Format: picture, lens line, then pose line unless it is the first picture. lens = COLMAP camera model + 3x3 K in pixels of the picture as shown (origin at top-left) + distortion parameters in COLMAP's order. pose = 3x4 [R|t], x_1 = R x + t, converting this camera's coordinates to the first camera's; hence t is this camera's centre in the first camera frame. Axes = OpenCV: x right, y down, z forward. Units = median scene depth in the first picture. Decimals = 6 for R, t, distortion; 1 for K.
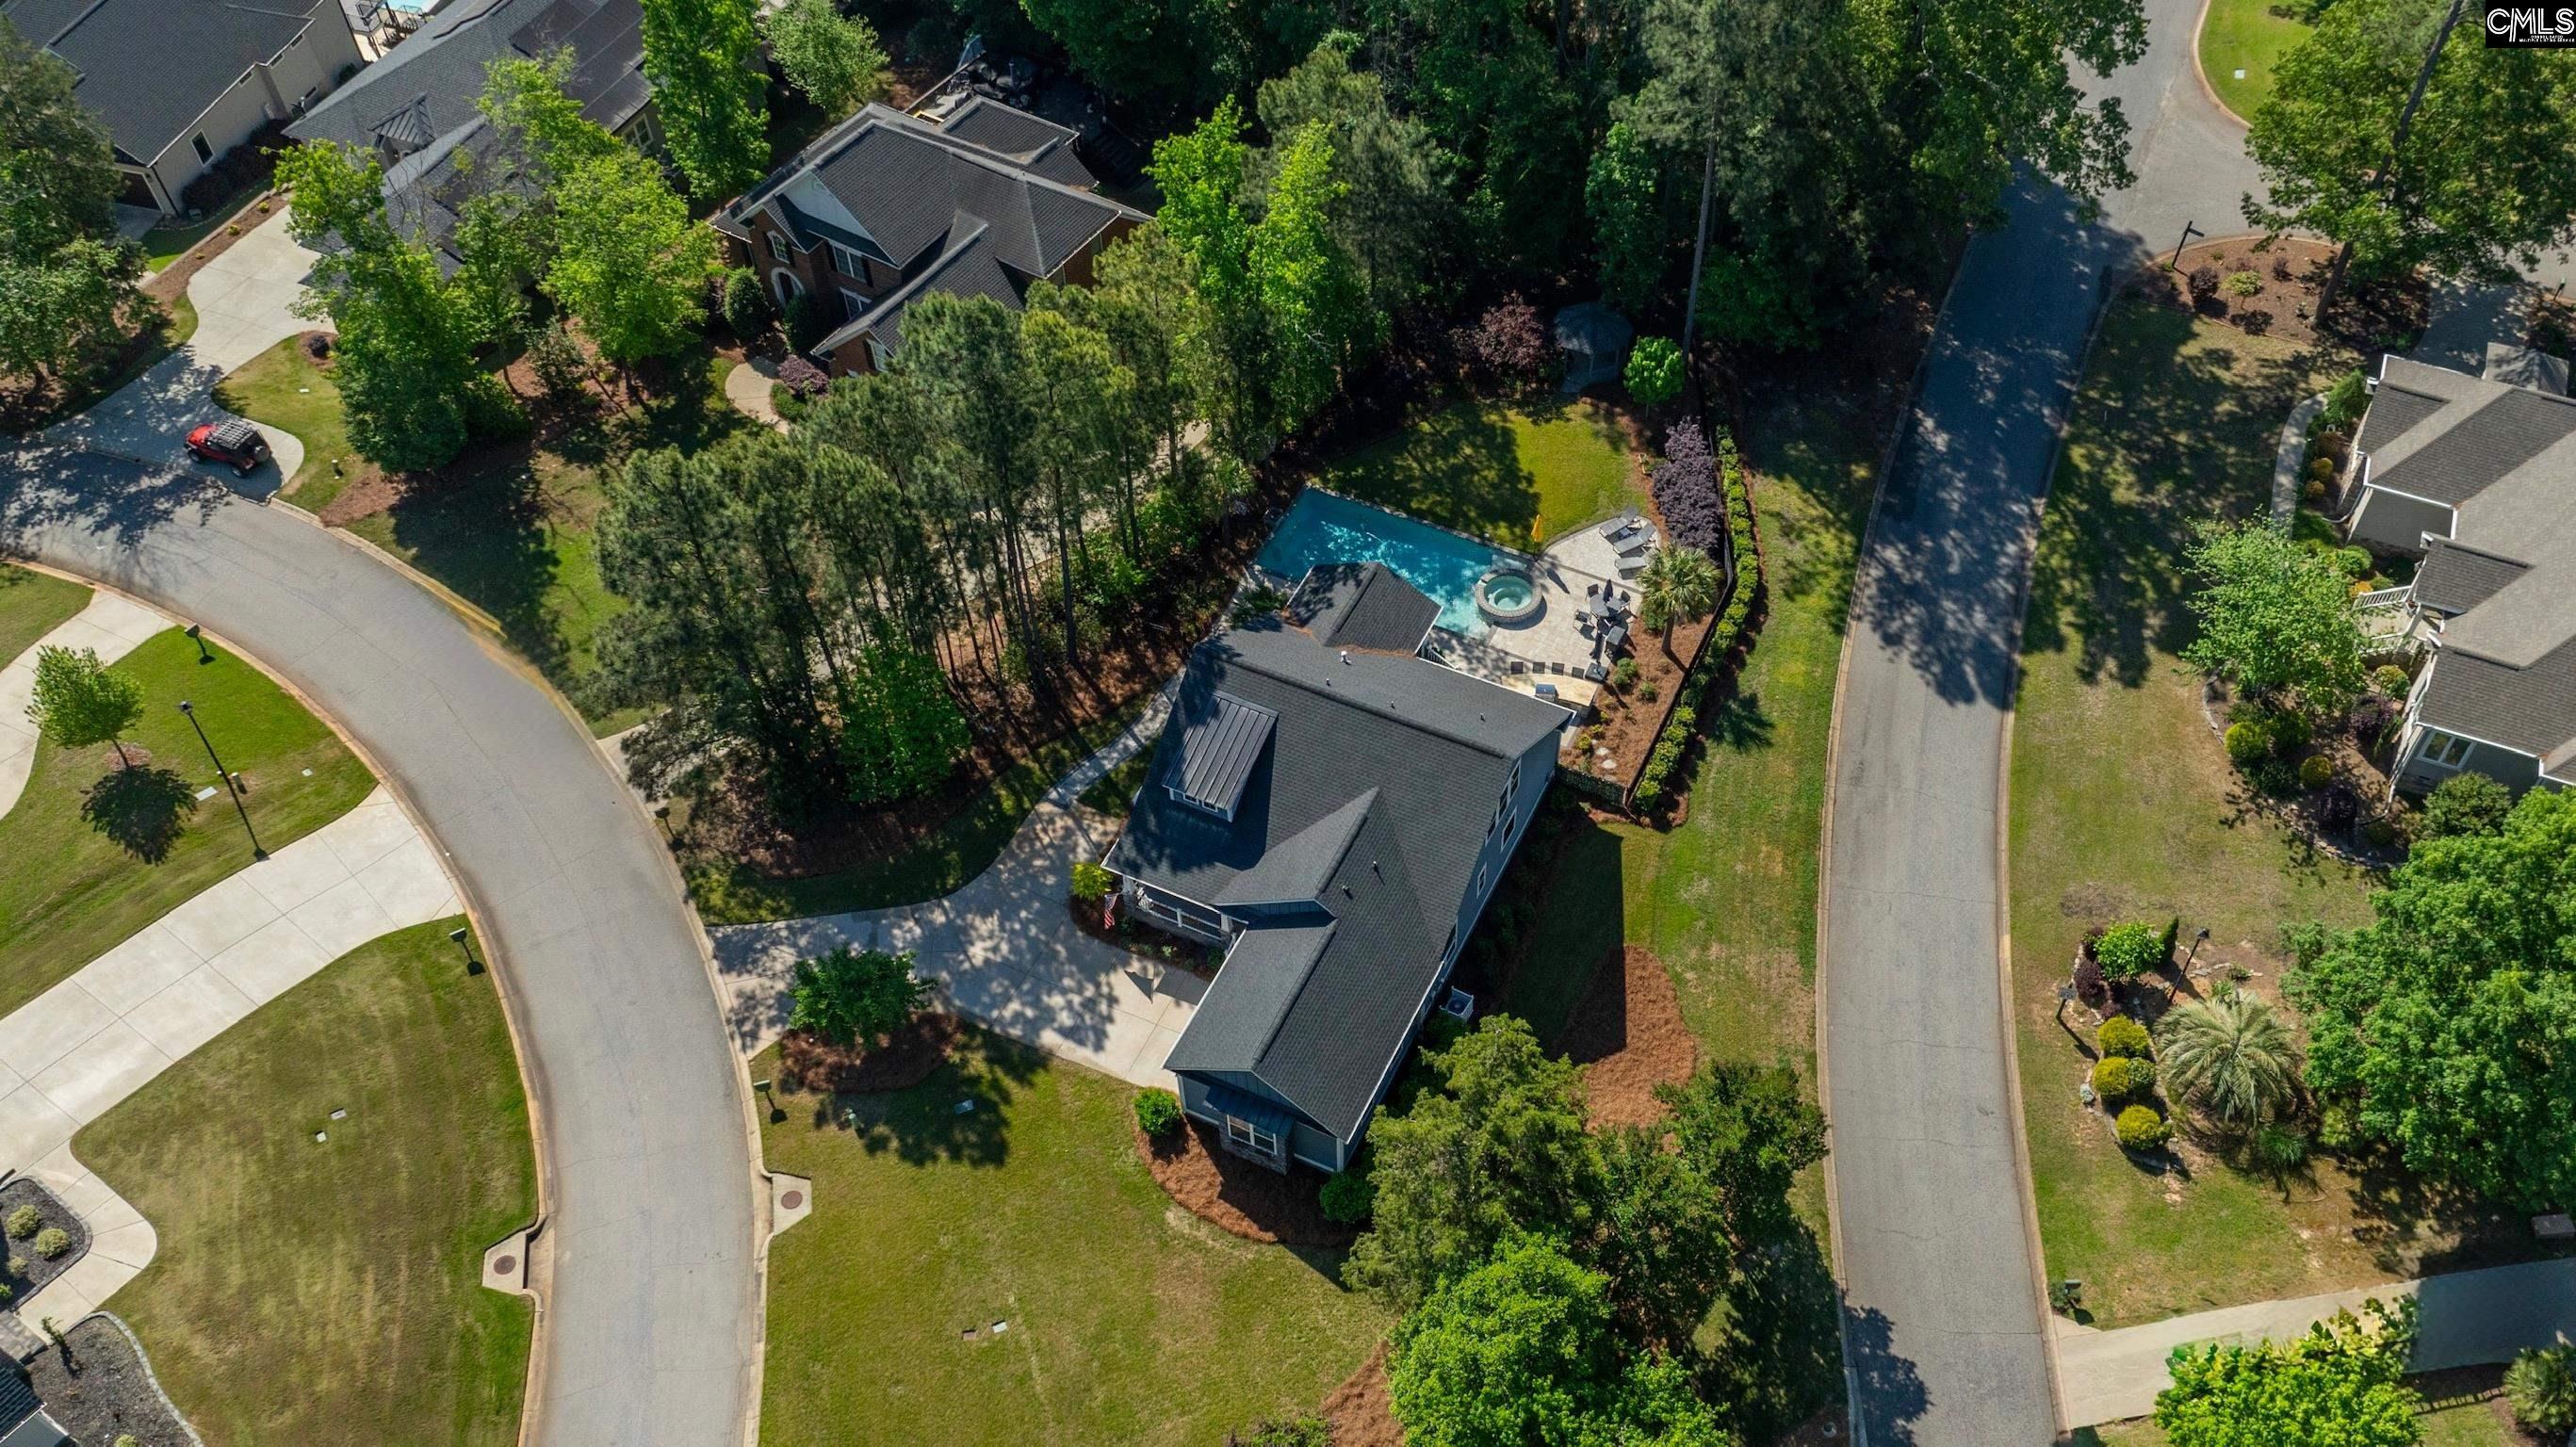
lens RADIAL K [[2210.6, 0, 1392.1], [0, 2210.6, 747.6], [0, 0, 1]] dist [-0.024146, -0.024775]
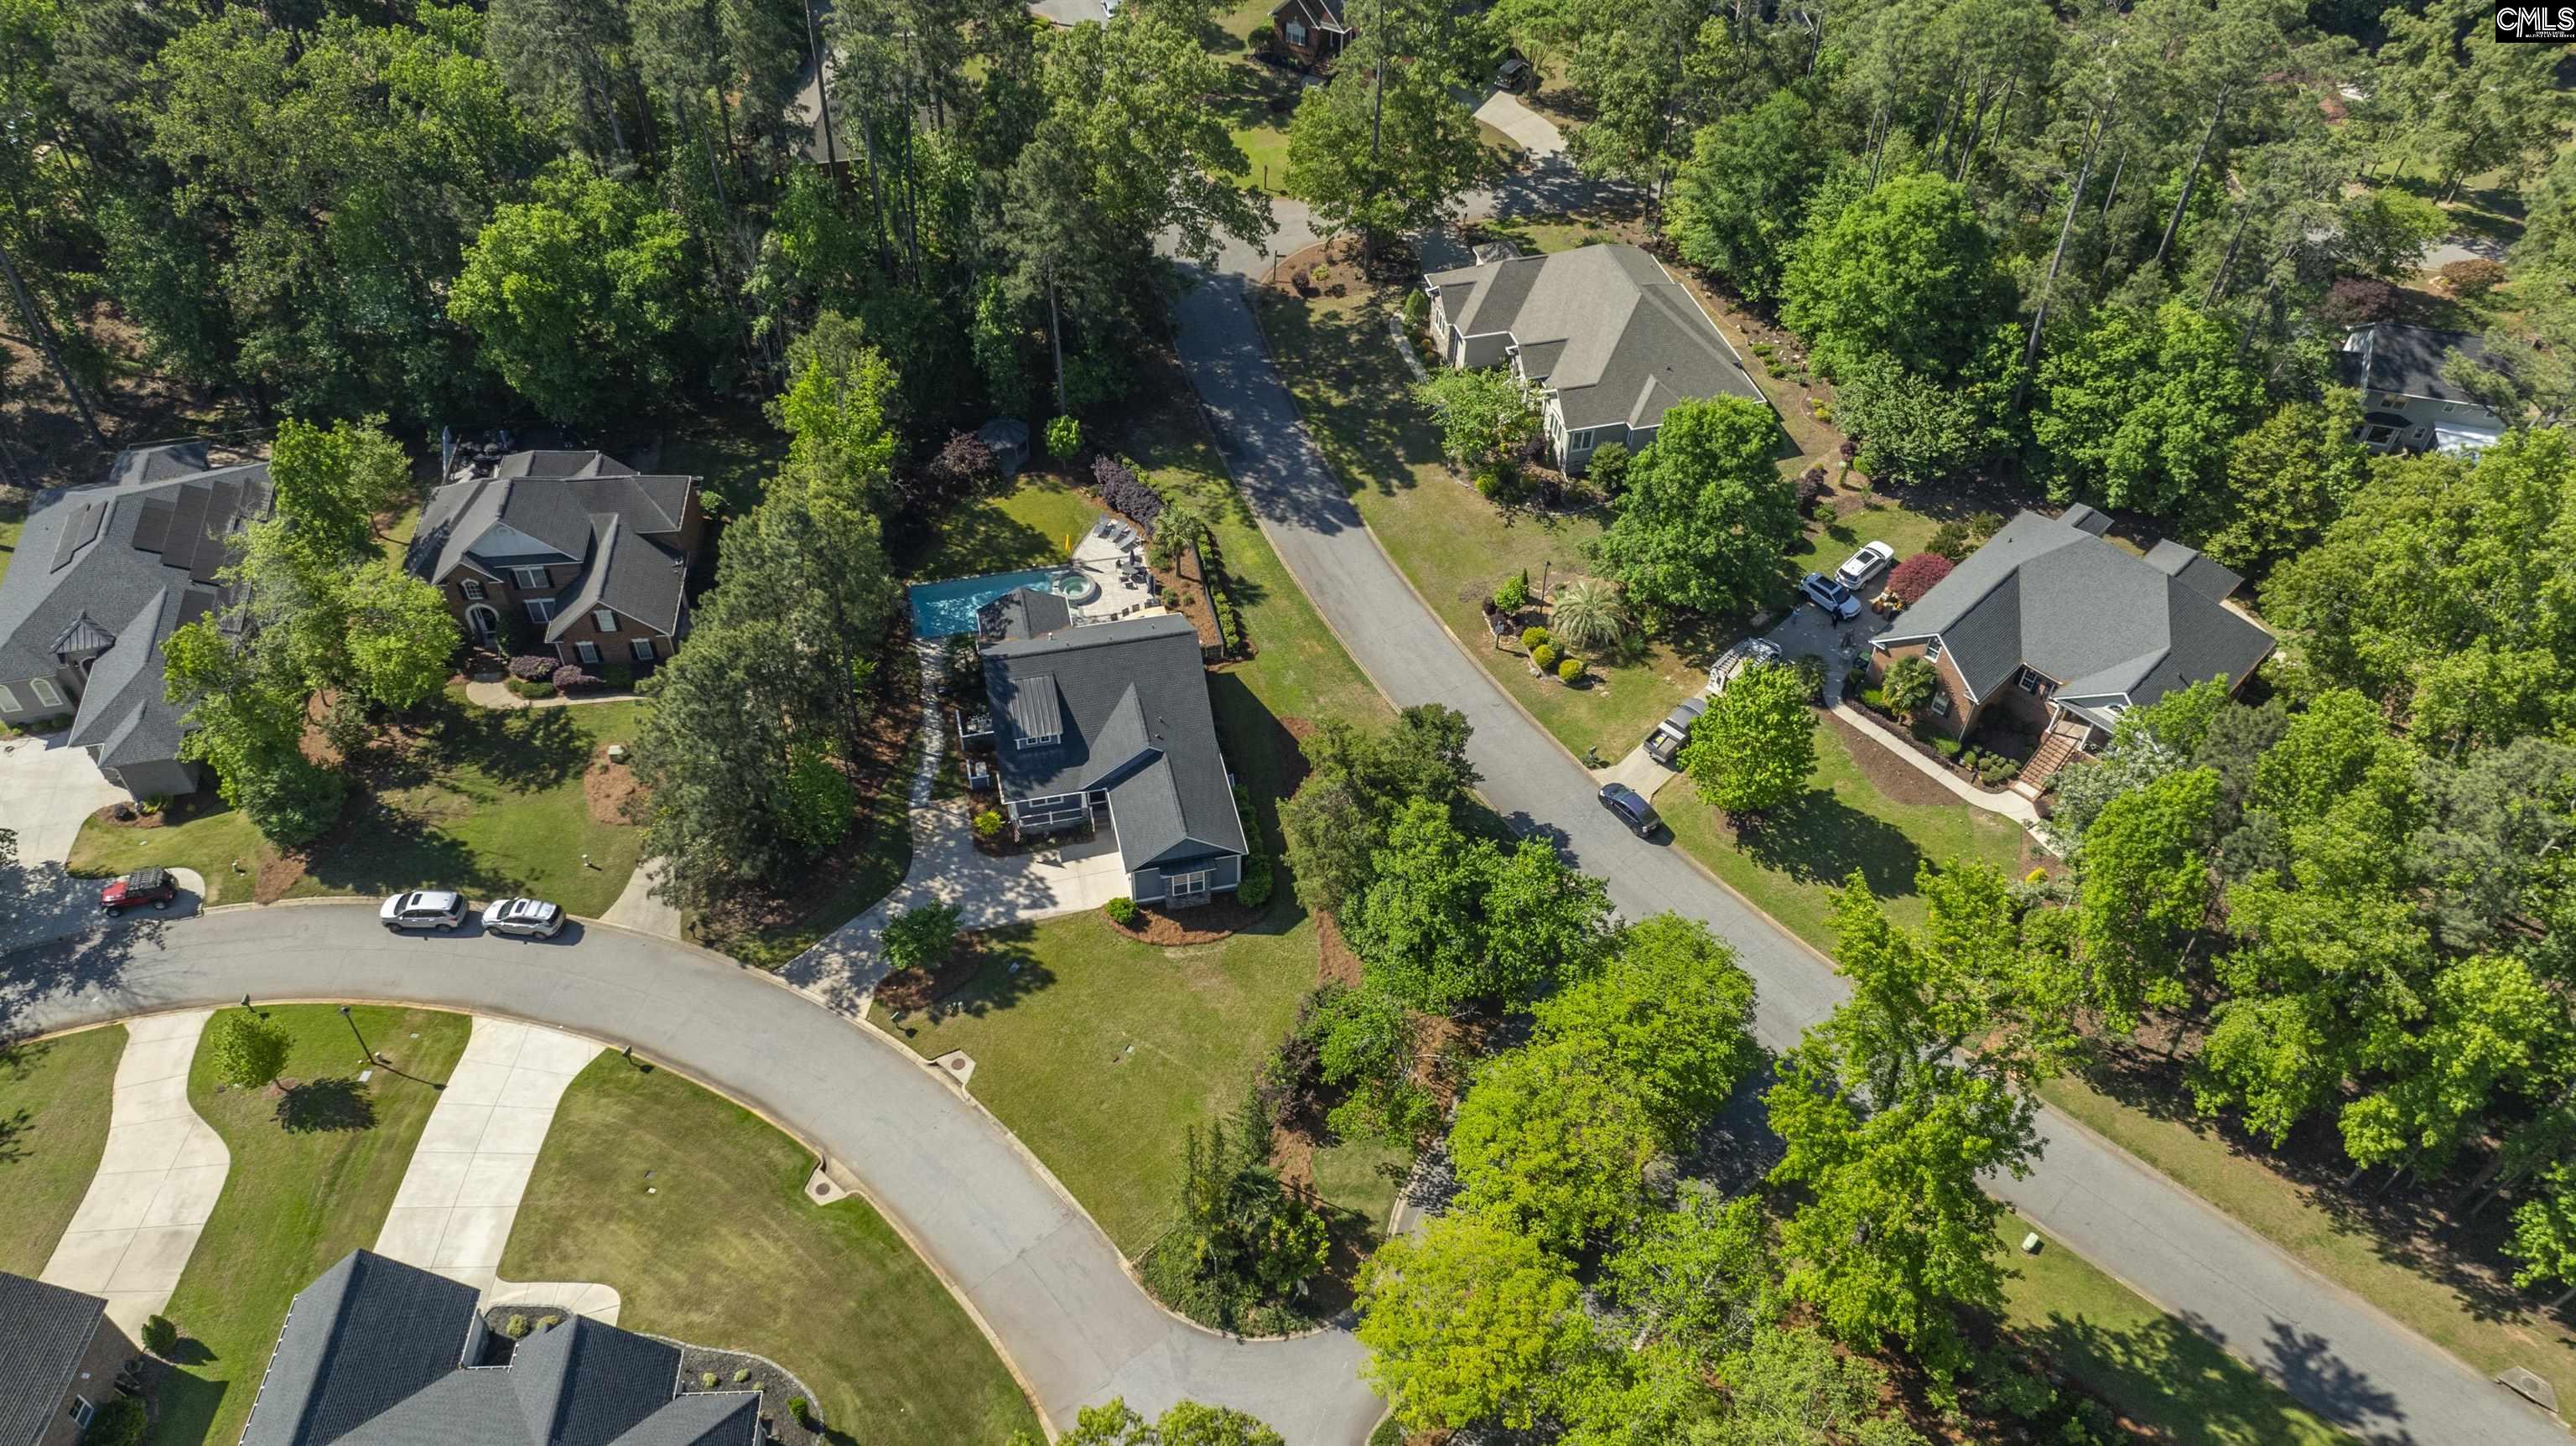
lens RADIAL K [[1900.8, 0, 1289.4], [0, 1900.8, 704.1], [0, 0, 1]] dist [-0.028183, 0.010574]
pose [[0.796852, -0.418104, 0.436138, -0.476478], [0.455644, 0.889923, 0.020636, 0.050017], [-0.396757, 0.182280, 0.899643, -0.283495]]
